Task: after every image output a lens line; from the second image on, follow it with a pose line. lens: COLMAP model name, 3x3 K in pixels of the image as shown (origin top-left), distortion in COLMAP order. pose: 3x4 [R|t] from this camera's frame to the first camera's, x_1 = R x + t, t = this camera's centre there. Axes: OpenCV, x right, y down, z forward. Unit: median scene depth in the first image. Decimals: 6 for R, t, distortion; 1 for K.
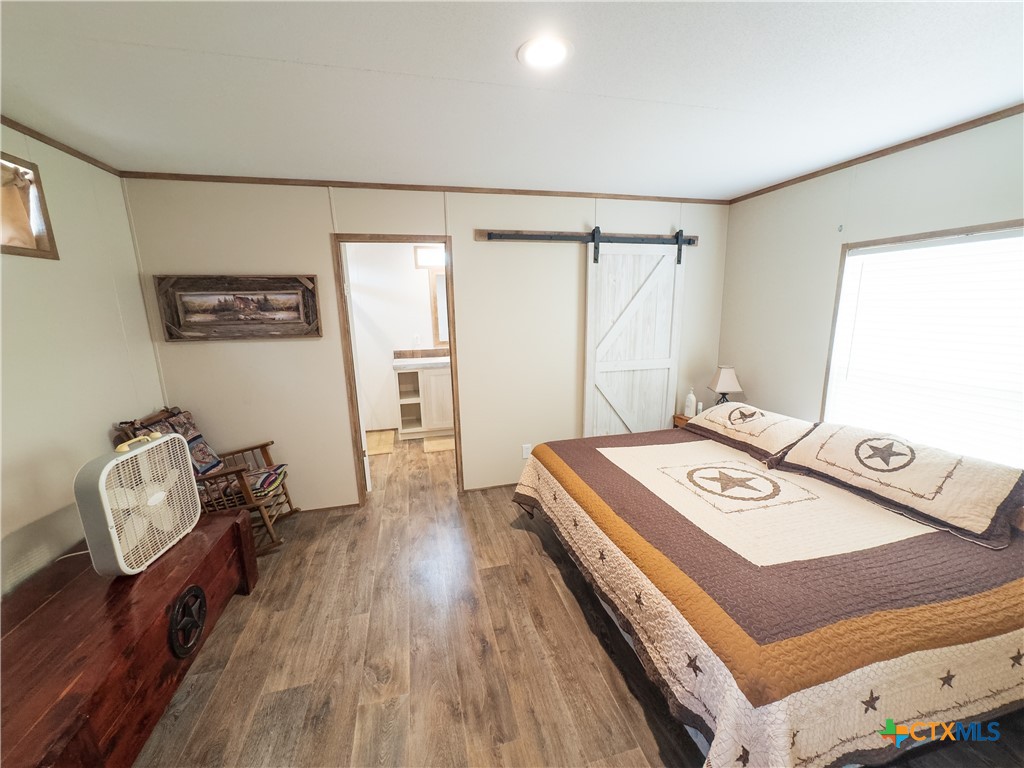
lens RADIAL K [[408.4, 0, 512.0], [0, 408.4, 384.0], [0, 0, 1]] dist [-0.002109, -0.000057]
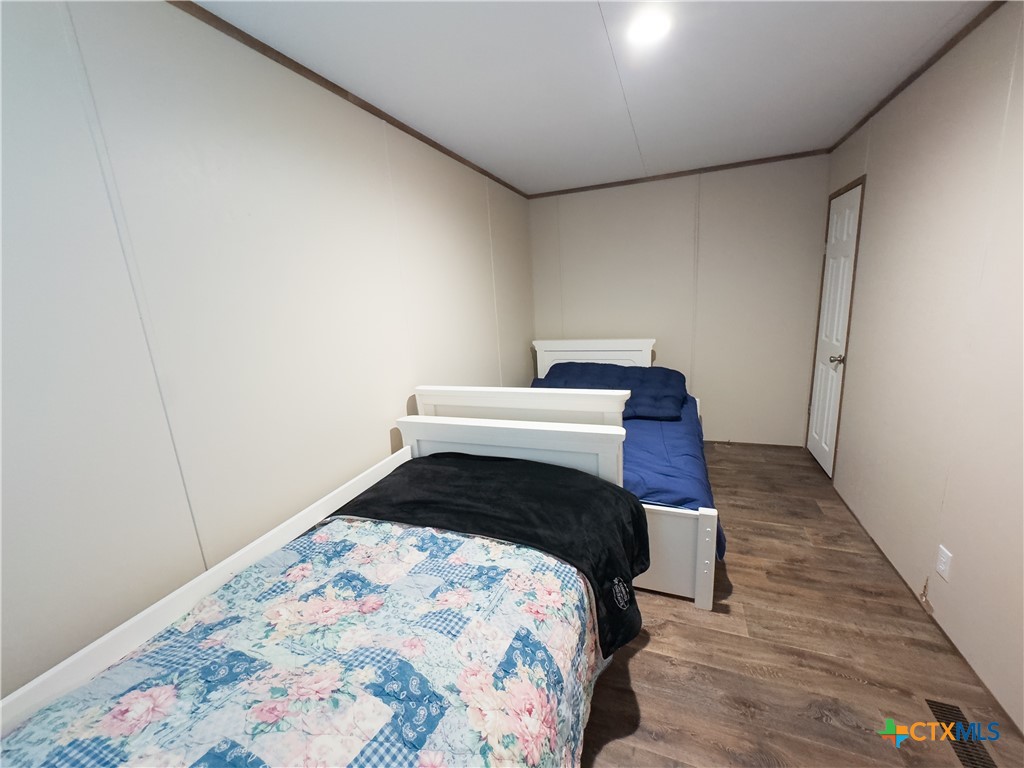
lens RADIAL K [[408.4, 0, 512.0], [0, 408.4, 384.0], [0, 0, 1]] dist [-0.002109, -0.000057]
pose [[-0.581522, 0.237391, -0.778124, 1.363471], [-0.081188, 0.934769, 0.345856, -0.162286], [0.809469, 0.264297, -0.524315, 0.792559]]
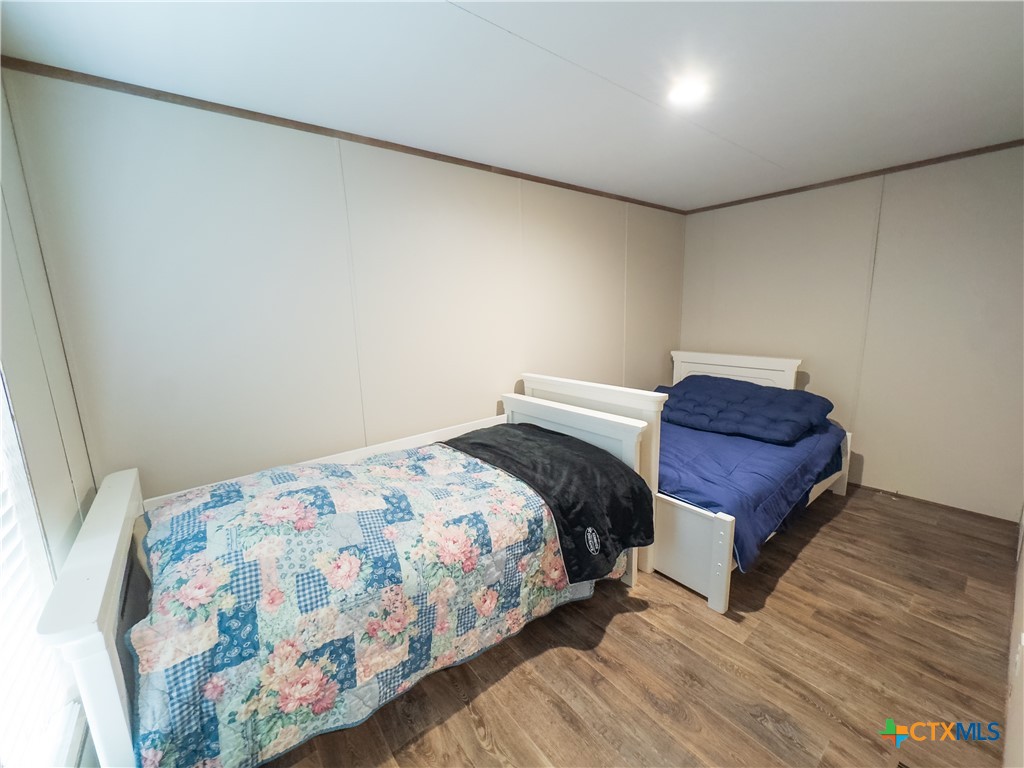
lens RADIAL K [[408.4, 0, 512.0], [0, 408.4, 384.0], [0, 0, 1]] dist [-0.002109, -0.000057]
pose [[-0.912104, 0.123075, -0.391048, 1.240204], [-0.028661, 0.932395, 0.360303, -0.266135], [0.408956, 0.339841, -0.846914, 1.376078]]
